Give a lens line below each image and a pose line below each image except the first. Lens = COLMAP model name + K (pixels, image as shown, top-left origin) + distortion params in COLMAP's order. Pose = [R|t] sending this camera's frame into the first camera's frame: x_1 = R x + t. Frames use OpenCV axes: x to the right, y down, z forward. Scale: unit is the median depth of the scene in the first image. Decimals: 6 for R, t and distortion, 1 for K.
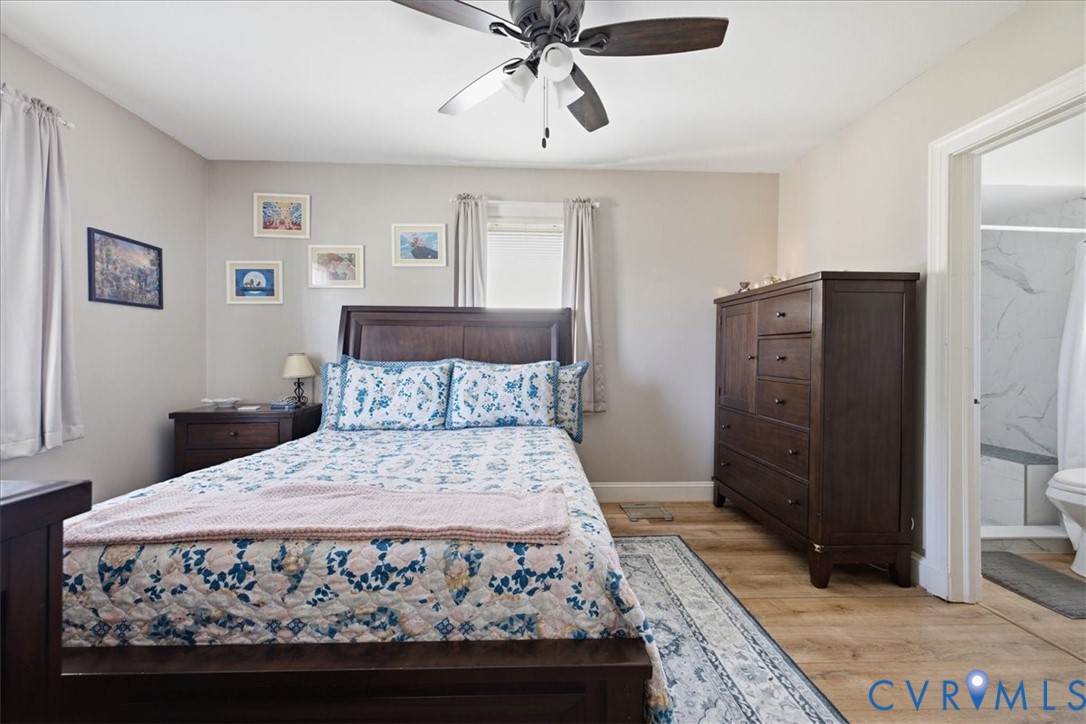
lens RADIAL K [[457.3, 0, 543.0], [0, 457.3, 362.0], [0, 0, 1]] dist [-0.000032, -0.000093]
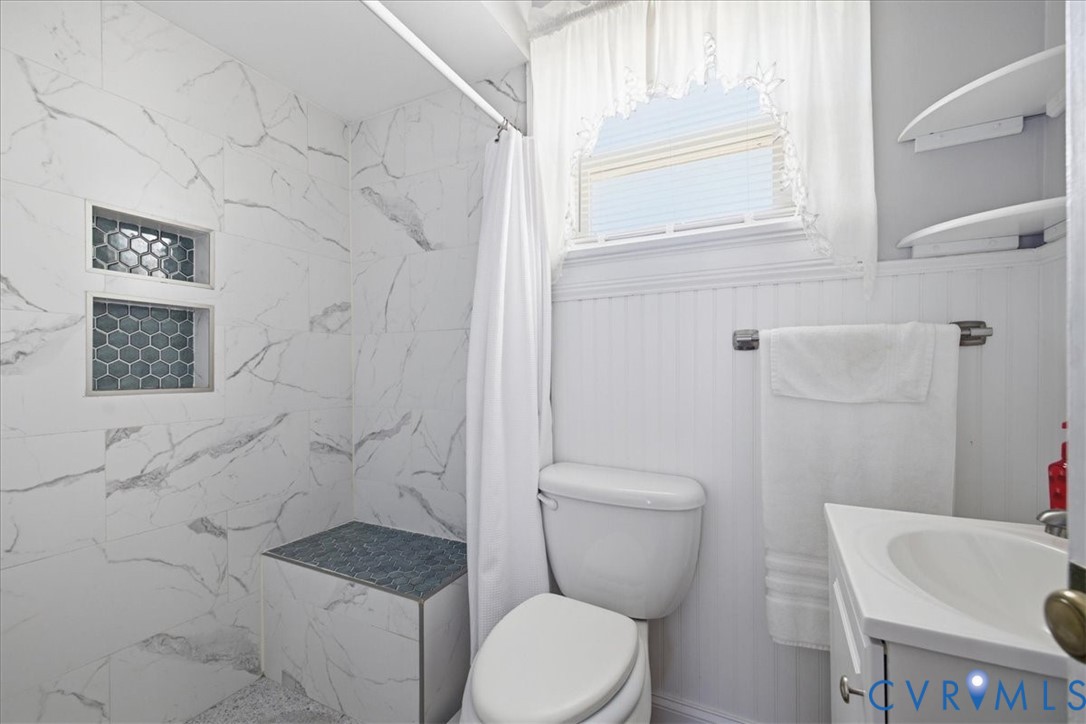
lens RADIAL K [[457.3, 0, 543.0], [0, 457.3, 362.0], [0, 0, 1]] dist [-0.000032, -0.000093]
pose [[0.494336, 0.008228, 0.869232, 0.642532], [0.015579, 0.999711, -0.018324, -0.002027], [-0.869132, 0.022600, 0.494064, 0.594329]]
